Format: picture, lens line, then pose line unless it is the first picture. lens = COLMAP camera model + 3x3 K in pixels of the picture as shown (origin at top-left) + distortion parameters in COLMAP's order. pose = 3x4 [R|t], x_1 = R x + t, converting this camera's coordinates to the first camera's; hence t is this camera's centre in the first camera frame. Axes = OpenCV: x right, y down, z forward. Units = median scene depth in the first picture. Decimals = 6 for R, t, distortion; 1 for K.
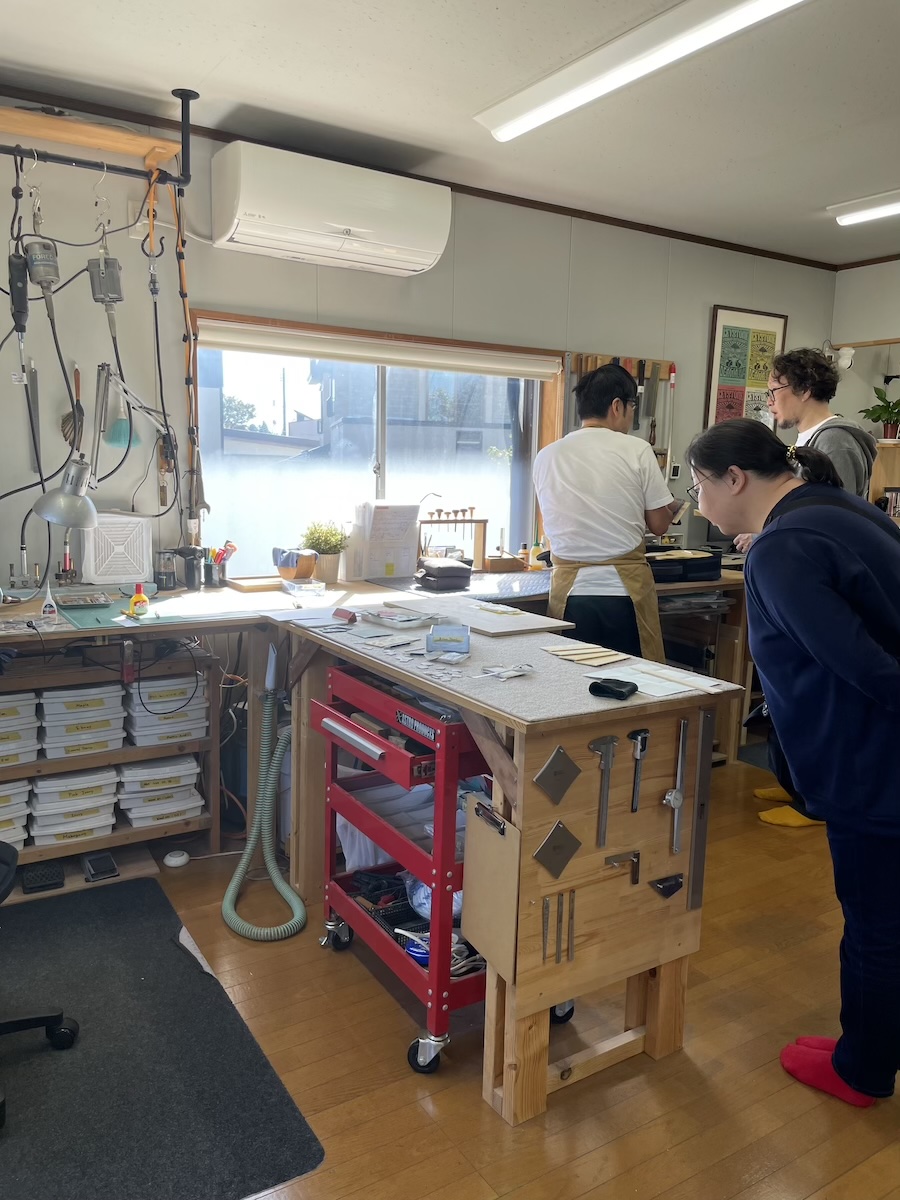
lens RADIAL K [[914.1, 0, 450.5], [0, 914.1, 600.7], [0, 0, 1]] dist [0.067124, -0.088449]
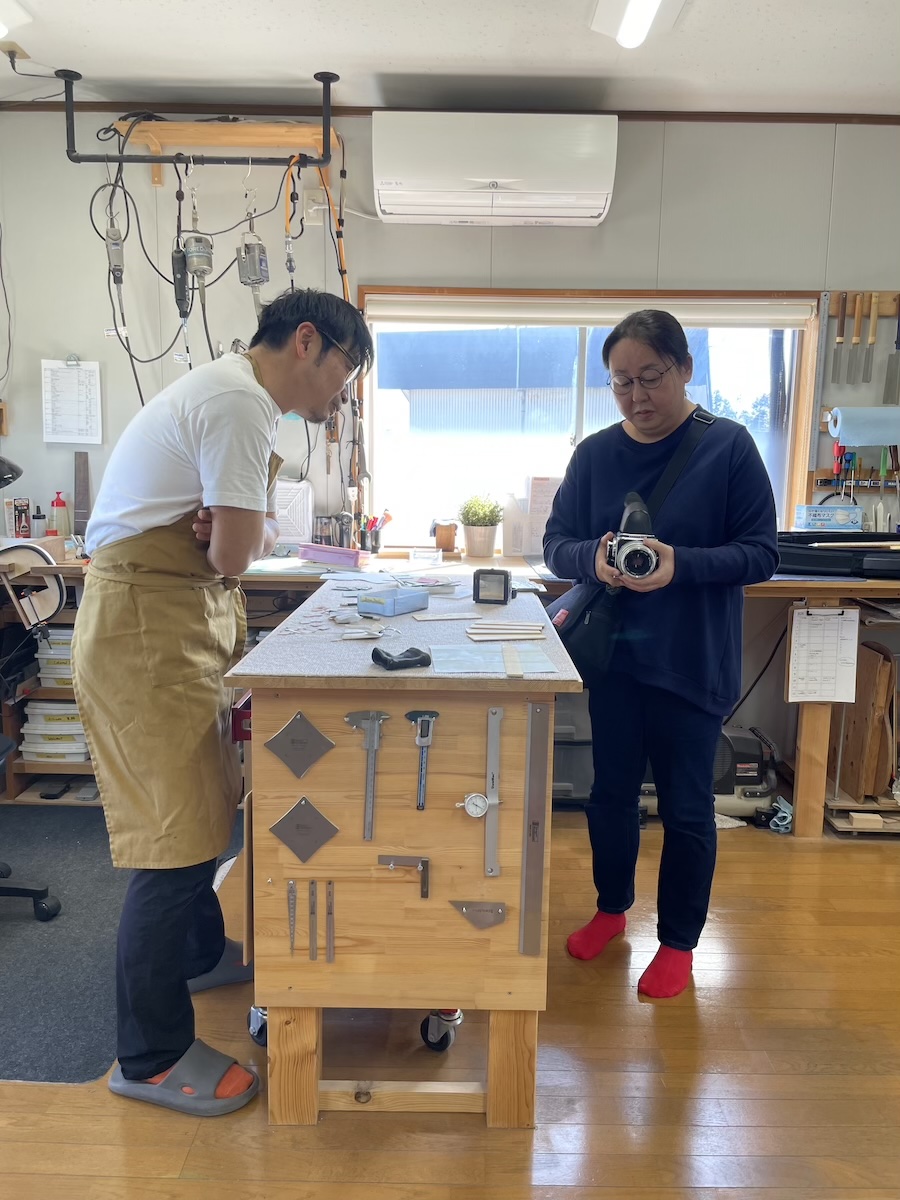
lens RADIAL K [[914.1, 0, 430.5], [0, 914.1, 597.0], [0, 0, 1]] dist [0.067124, -0.088449]
pose [[0.838344, 0.073253, -0.540197, 0.429580], [-0.077318, 0.996891, 0.015191, 0.015930], [0.539631, 0.029032, 0.841401, 0.199824]]
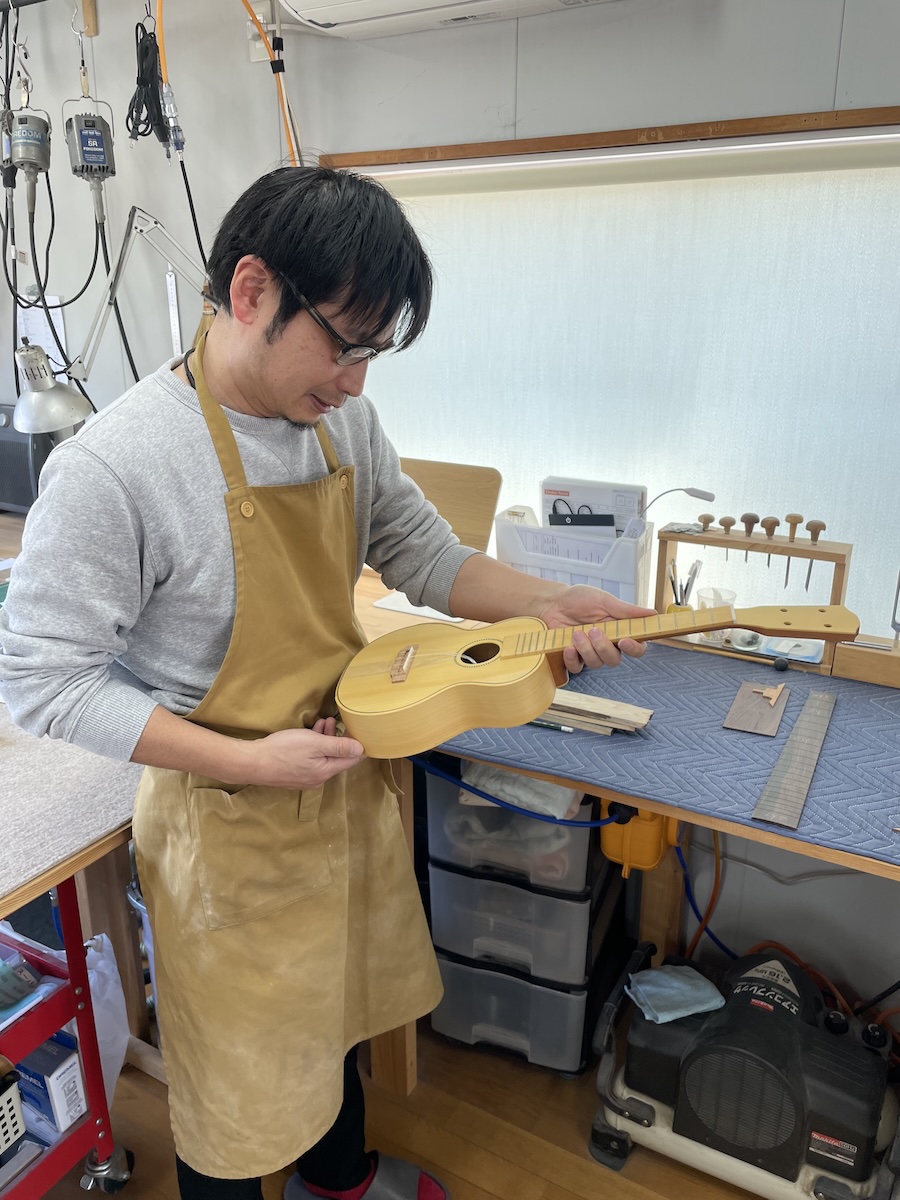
lens RADIAL K [[911.0, 0, 454.2], [0, 911.0, 597.8], [0, 0, 1]] dist [0.085360, -0.114778]
pose [[0.464628, 0.248641, -0.849881, 0.443348], [-0.124290, 0.968580, 0.215418, -0.190349], [0.876740, 0.005542, 0.480933, 0.876054]]
